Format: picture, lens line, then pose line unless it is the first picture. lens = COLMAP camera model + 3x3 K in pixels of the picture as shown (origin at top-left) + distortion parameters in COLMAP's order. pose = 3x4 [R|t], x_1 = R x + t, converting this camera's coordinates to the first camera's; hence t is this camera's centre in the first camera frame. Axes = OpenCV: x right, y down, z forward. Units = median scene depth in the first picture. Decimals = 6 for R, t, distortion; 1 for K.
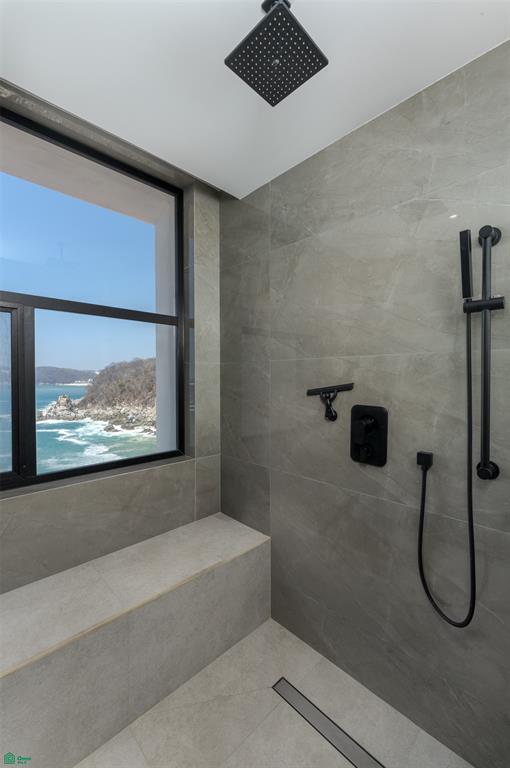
lens RADIAL K [[316.7, 0, 255.0], [0, 316.7, 384.0], [0, 0, 1]] dist [0.001862, 0.000140]
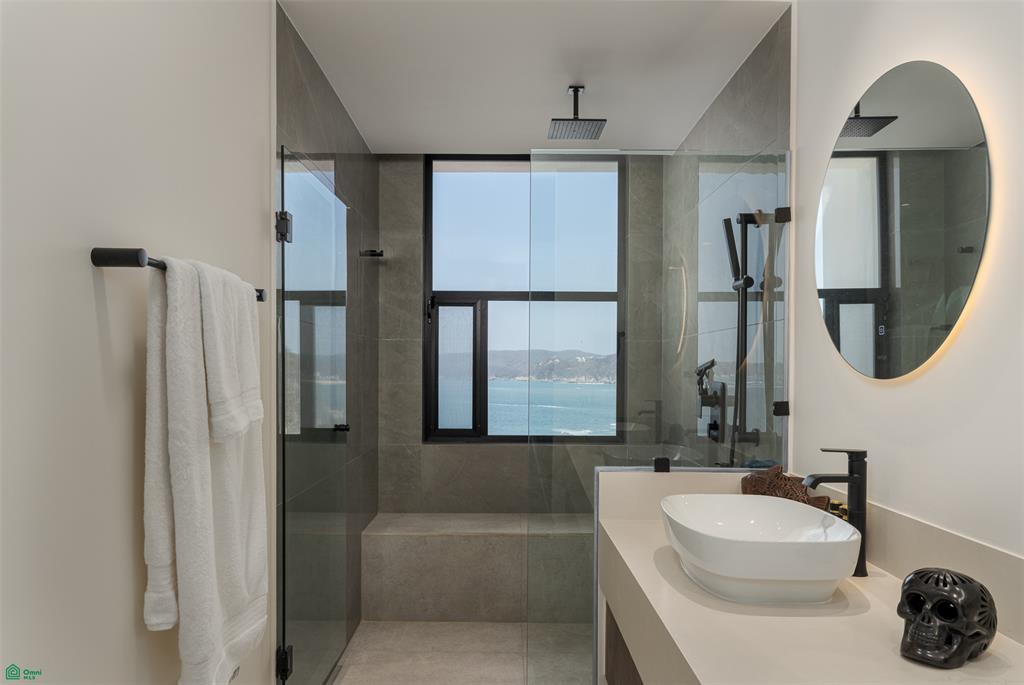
lens RADIAL K [[674.8, 0, 510.1], [0, 674.8, 376.8], [0, 0, 1]] dist [0.000207, -0.001865]
pose [[0.723327, 0.012317, -0.690395, 1.186000], [-0.018528, 0.999827, -0.001574, 0.062600], [0.690257, 0.013930, 0.723431, -0.844521]]
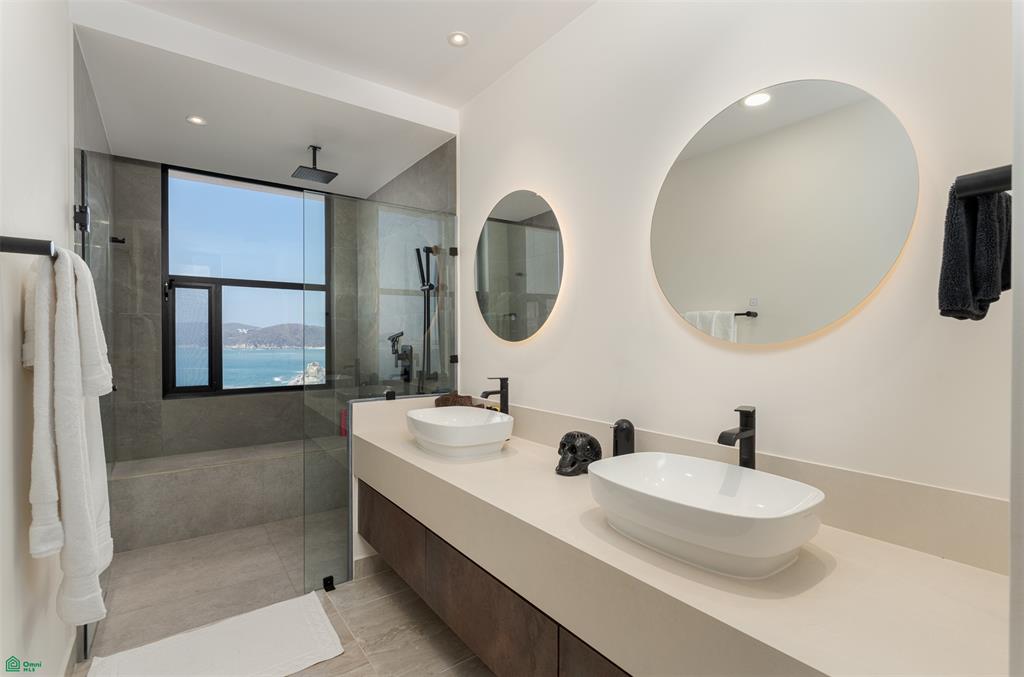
lens RADIAL K [[466.4, 0, 512.0], [0, 466.4, 338.5], [0, 0, 1]] dist [-0.002172, -0.000006]
pose [[0.990542, 0.000147, -0.137212, 1.080167], [-0.002650, 0.999833, -0.018064, 0.069799], [0.137187, 0.018257, 0.990377, -1.132115]]
